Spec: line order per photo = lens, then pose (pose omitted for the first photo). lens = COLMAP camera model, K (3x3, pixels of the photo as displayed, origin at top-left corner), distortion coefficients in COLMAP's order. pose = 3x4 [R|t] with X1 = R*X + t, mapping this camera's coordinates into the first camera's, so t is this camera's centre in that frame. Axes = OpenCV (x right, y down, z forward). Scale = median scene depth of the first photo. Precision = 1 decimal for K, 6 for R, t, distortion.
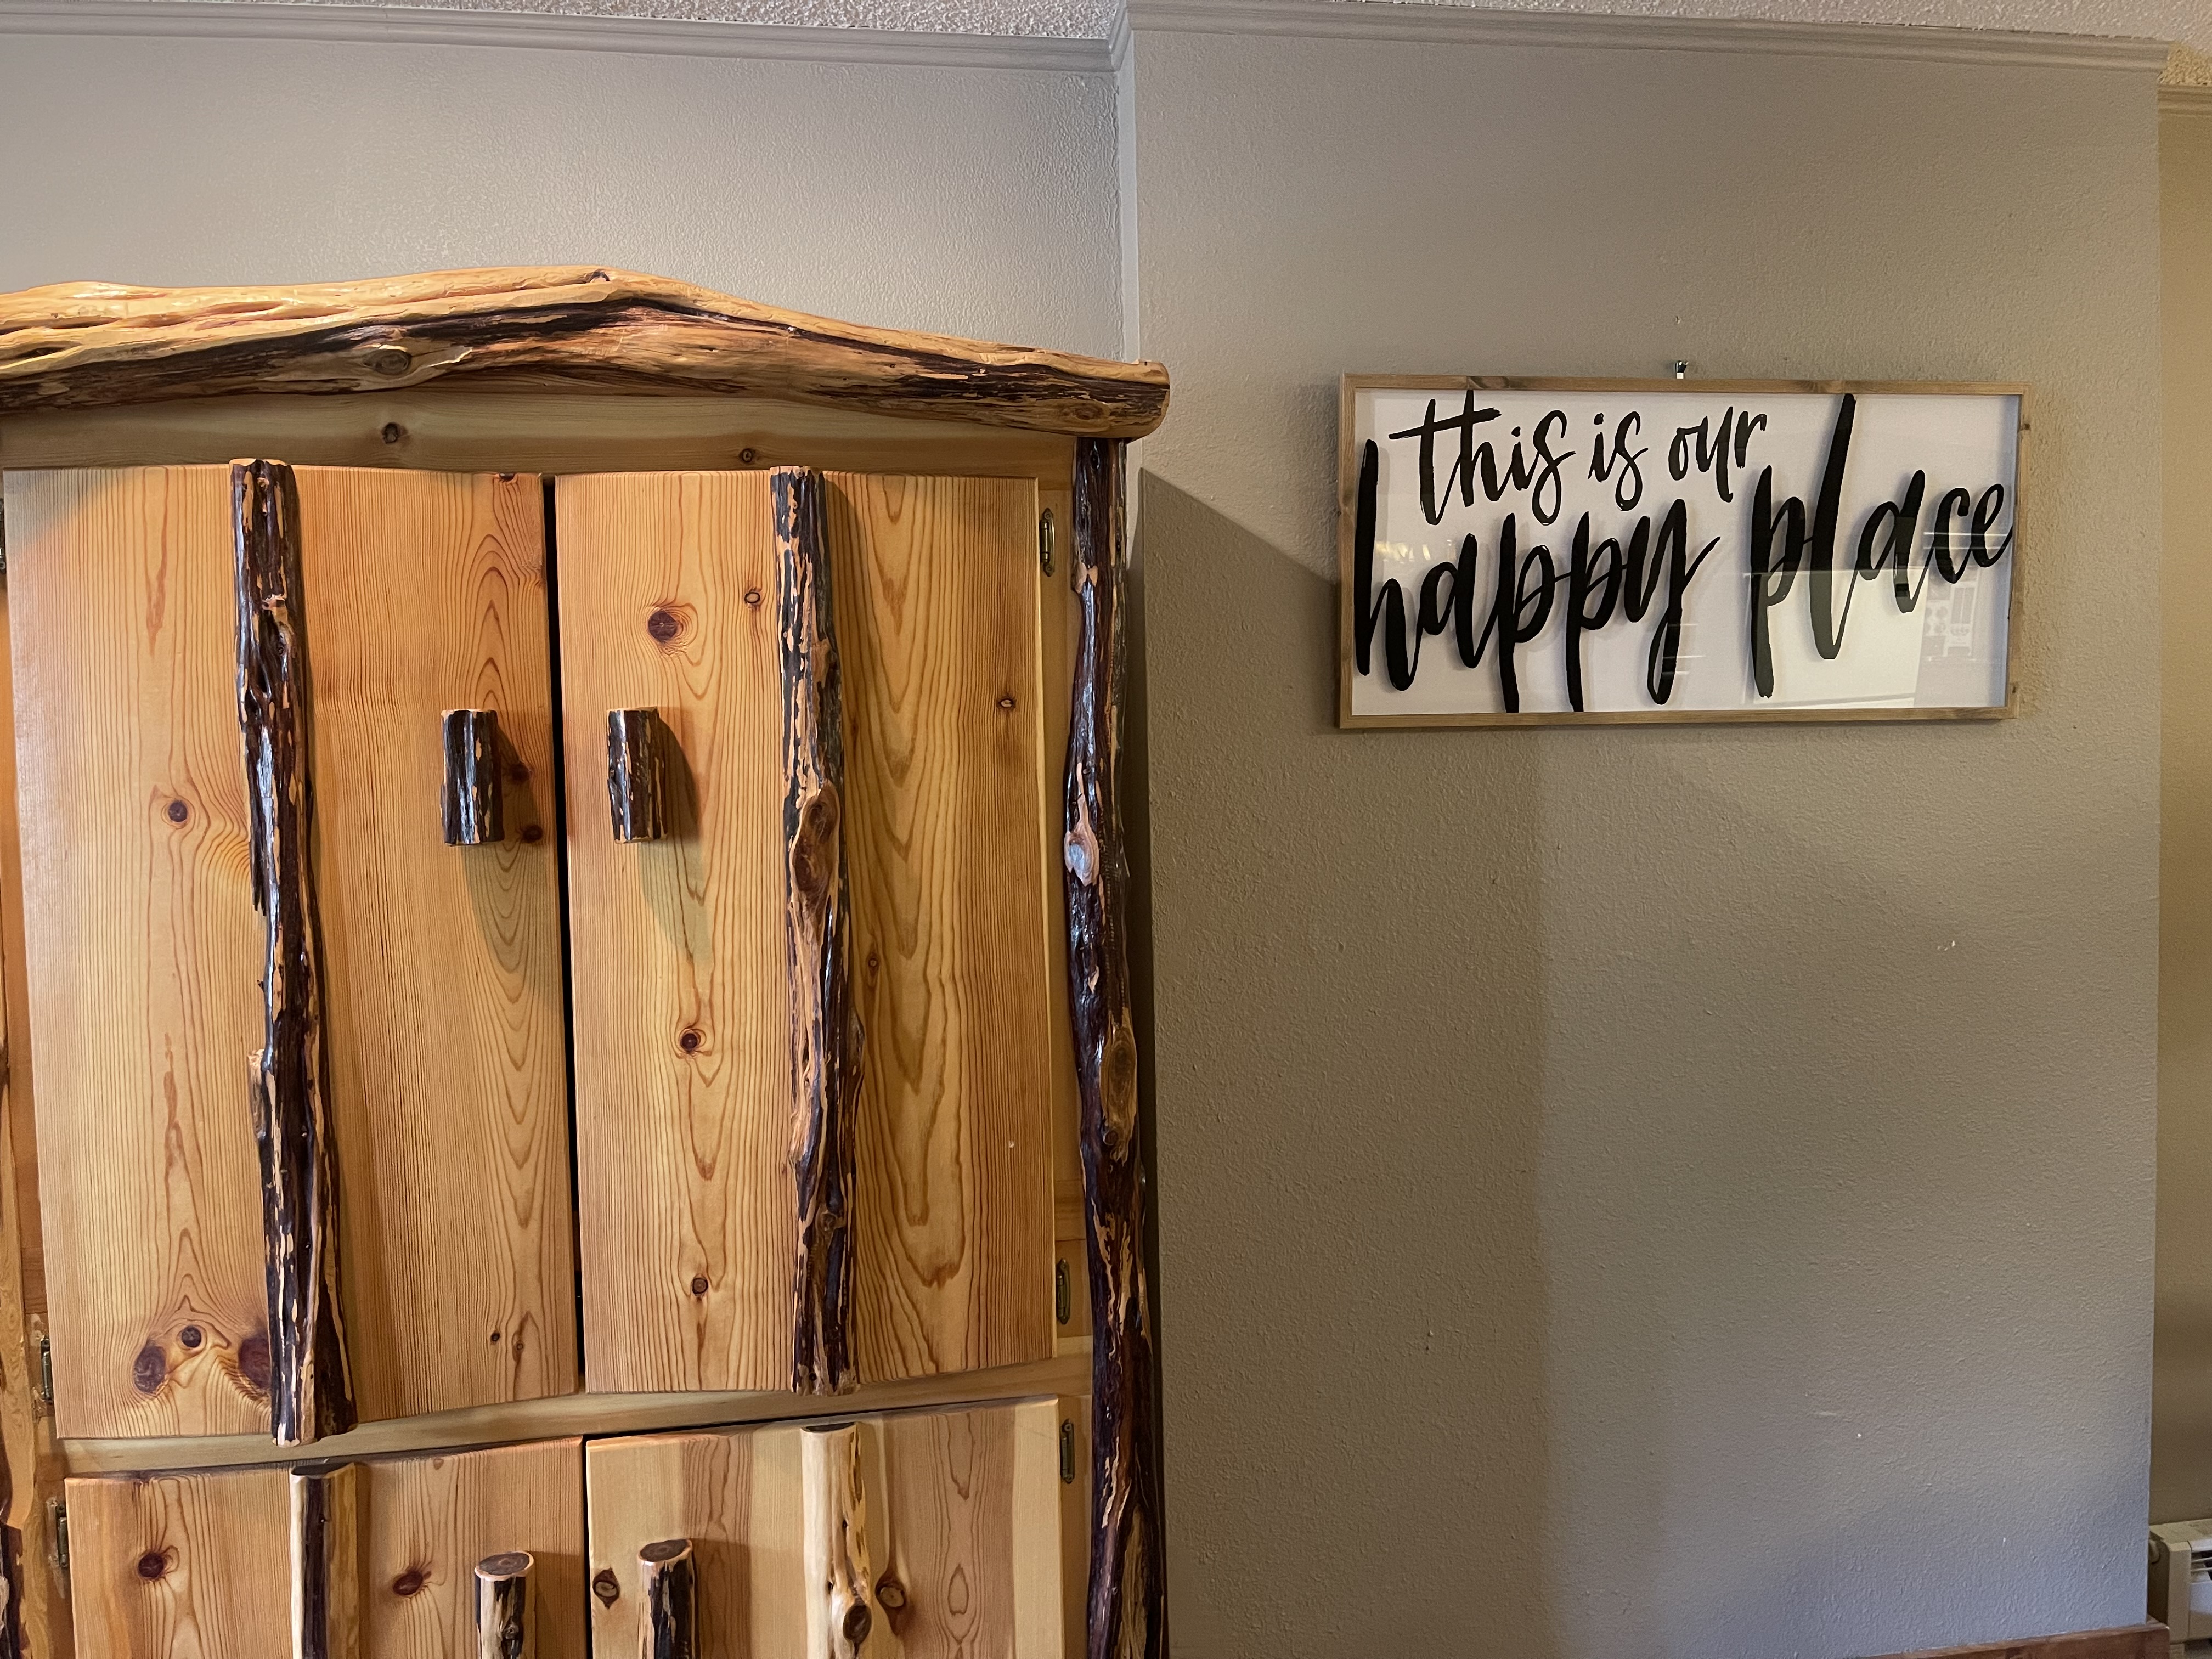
lens RADIAL K [[1682.7, 0, 1106.0], [0, 1682.7, 829.5], [0, 0, 1]] dist [0.067960, -0.079012]
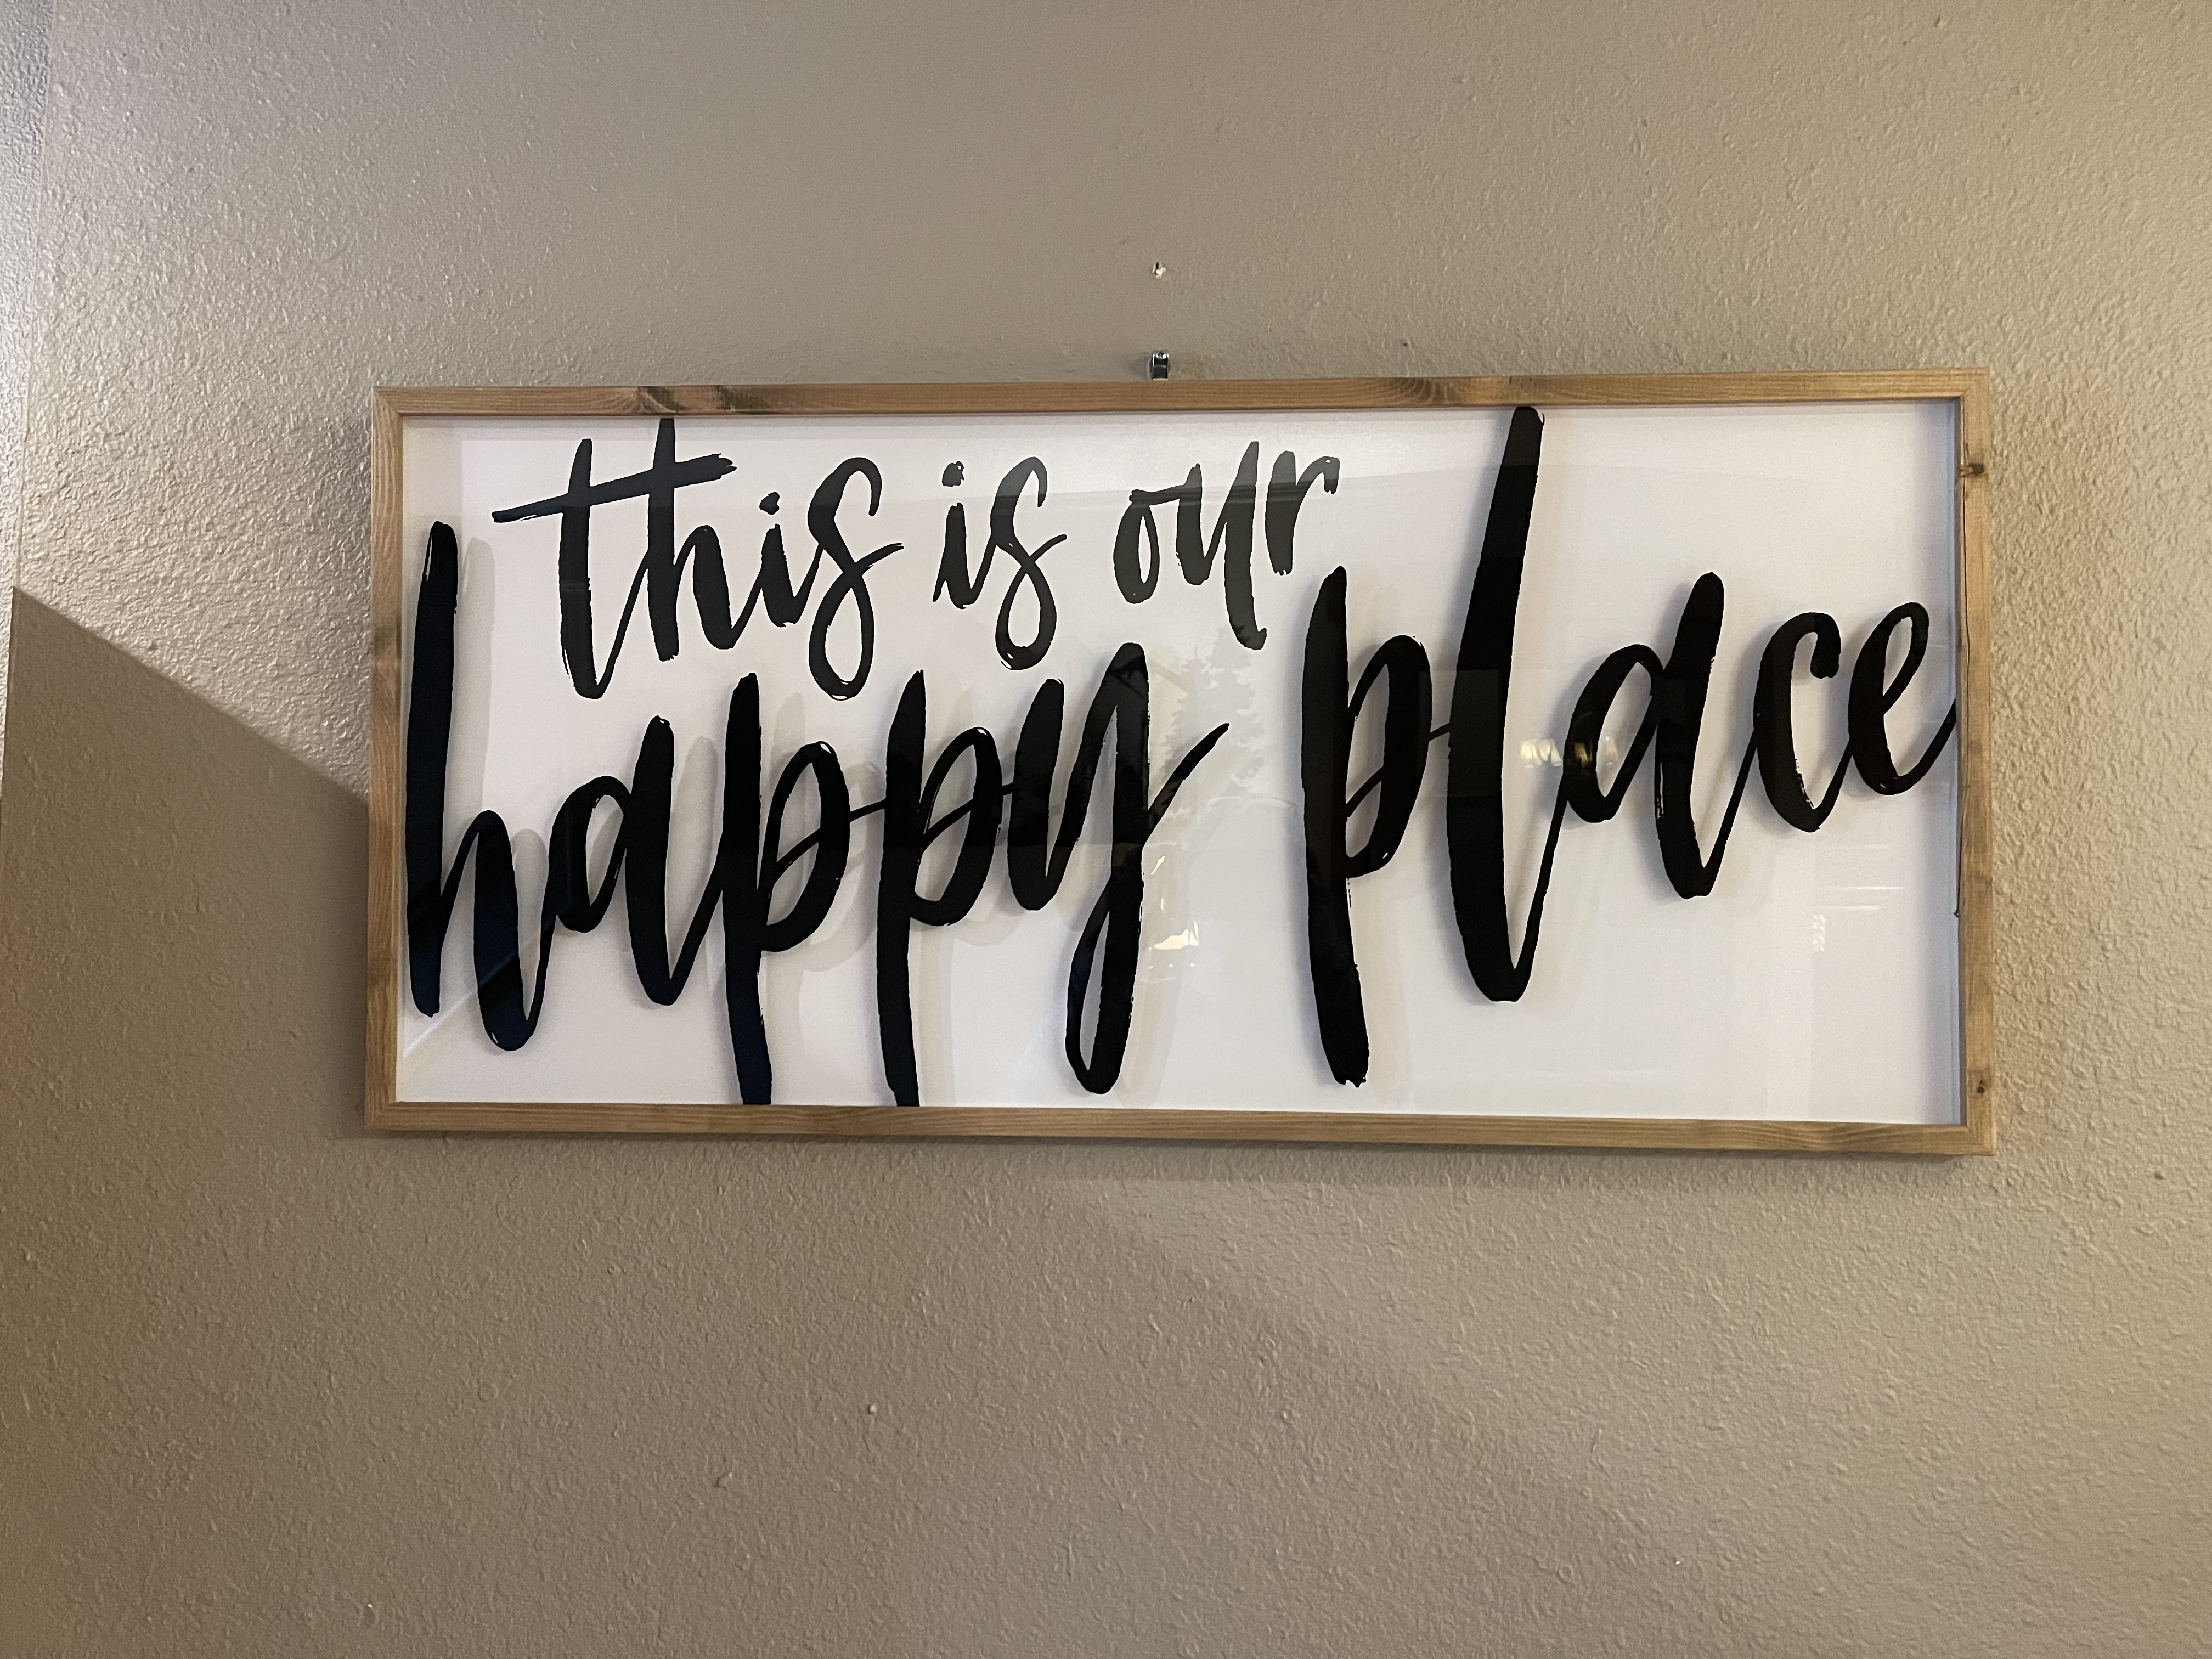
lens RADIAL K [[1692.1, 0, 1120.0], [0, 1692.1, 837.8], [0, 0, 1]] dist [0.068285, -0.106190]
pose [[0.979524, 0.007545, -0.201188, 0.430941], [-0.031525, 0.992719, -0.116255, -0.091095], [0.198846, 0.120217, 0.972630, 0.571047]]
